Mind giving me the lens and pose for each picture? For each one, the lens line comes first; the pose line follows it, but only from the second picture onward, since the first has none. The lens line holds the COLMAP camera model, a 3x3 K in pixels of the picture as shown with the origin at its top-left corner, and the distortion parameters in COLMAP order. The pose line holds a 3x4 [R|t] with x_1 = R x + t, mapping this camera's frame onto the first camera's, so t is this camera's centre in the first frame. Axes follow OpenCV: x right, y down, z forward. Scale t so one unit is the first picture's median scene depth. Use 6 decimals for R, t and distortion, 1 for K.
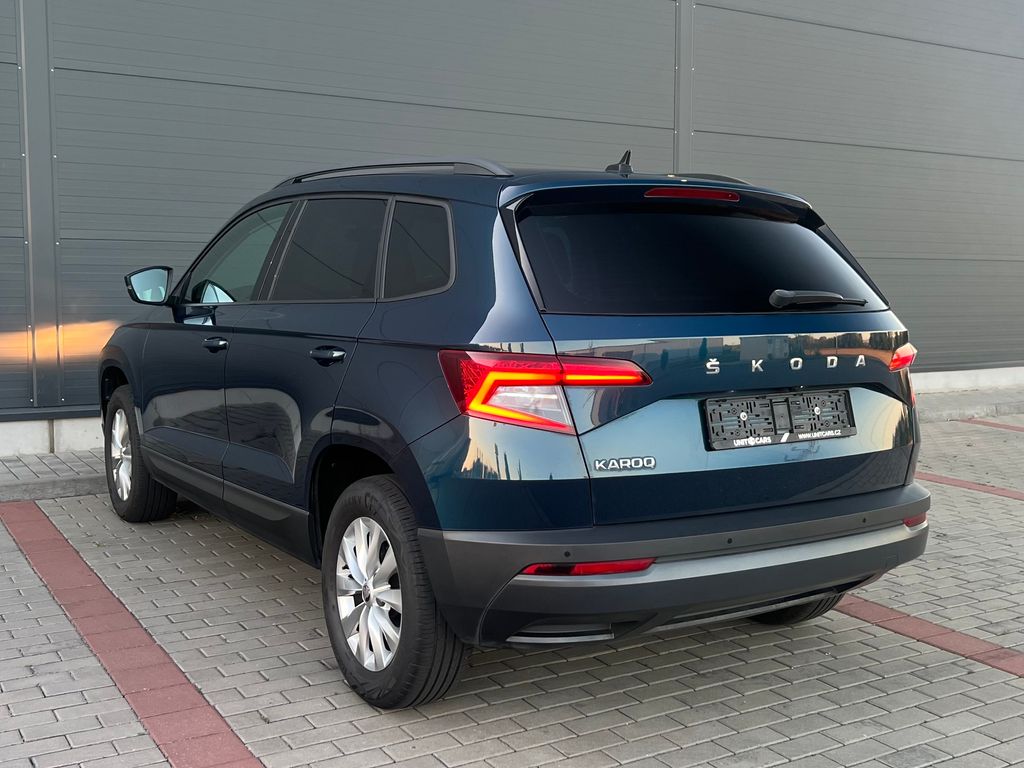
lens RADIAL K [[1130.3, 0, 509.7], [0, 1130.3, 370.4], [0, 0, 1]] dist [0.126392, -0.268455]
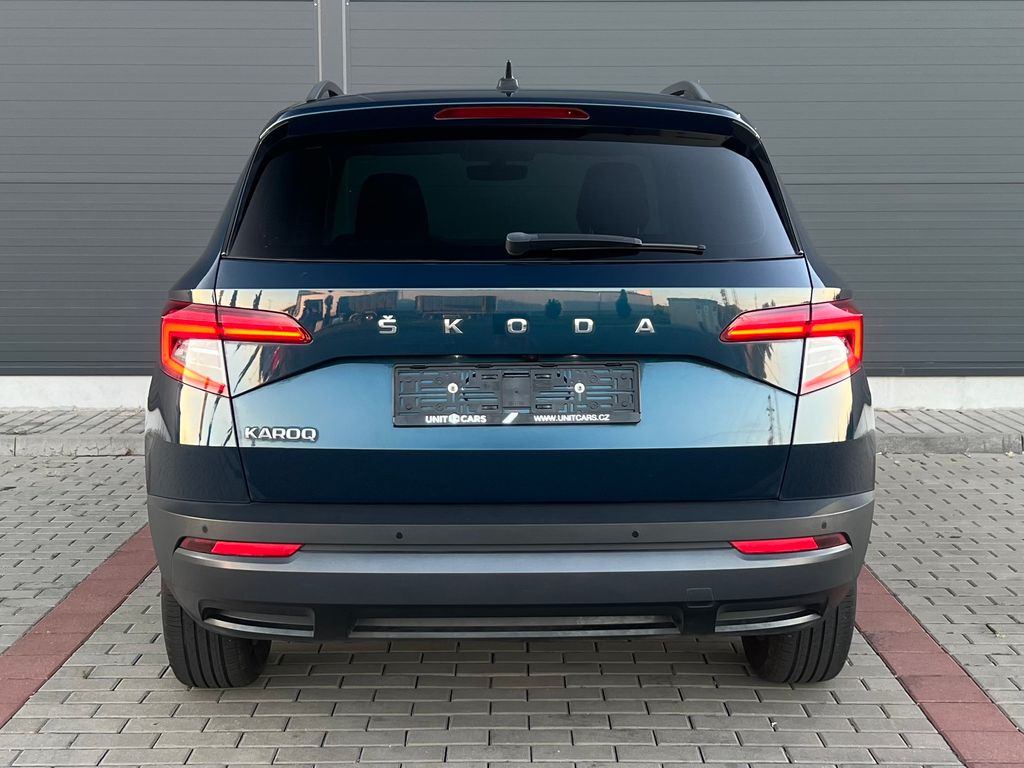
lens RADIAL K [[1402.0, 0, 511.9], [0, 1402.0, 381.8], [0, 0, 1]] dist [0.180475, -0.493262]
pose [[0.855985, 0.049289, -0.514646, 0.750165], [-0.034671, 0.998677, 0.037980, -0.003889], [0.515837, -0.014667, 0.856561, 0.158821]]
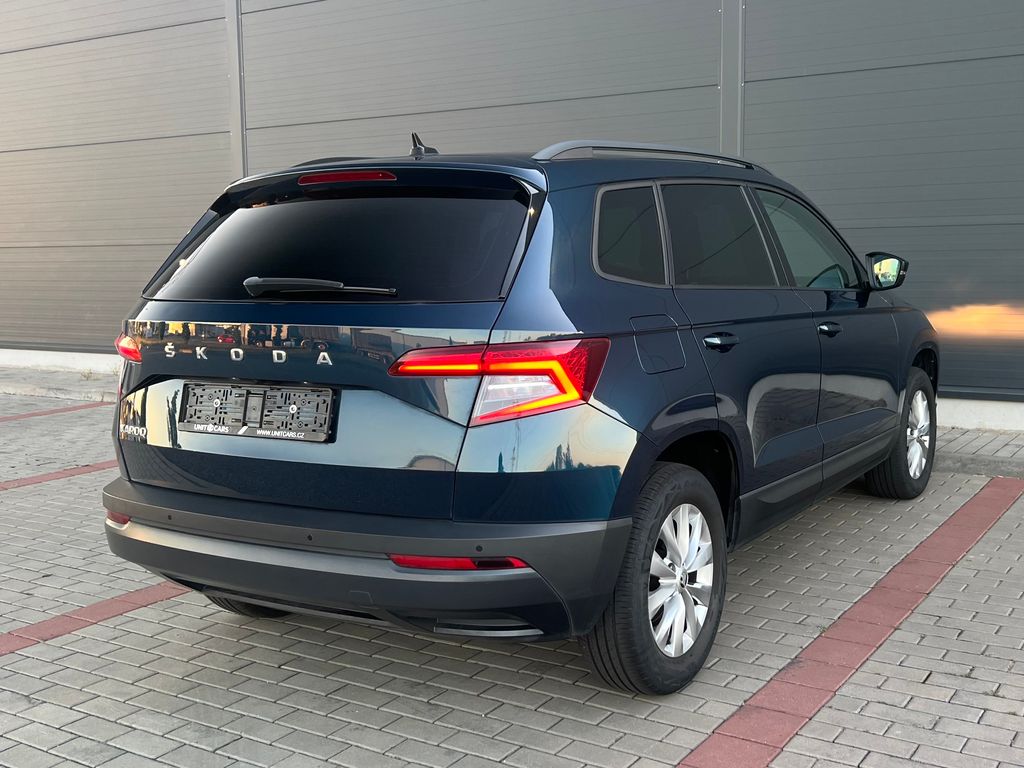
lens RADIAL K [[1088.8, 0, 632.4], [0, 1088.8, 387.7], [0, 0, 1]] dist [0.117076, -0.192691]
pose [[0.485170, 0.088523, -0.869927, 1.216489], [-0.058925, 0.995911, 0.068479, -0.060802], [0.872432, 0.018037, 0.488402, 0.833598]]
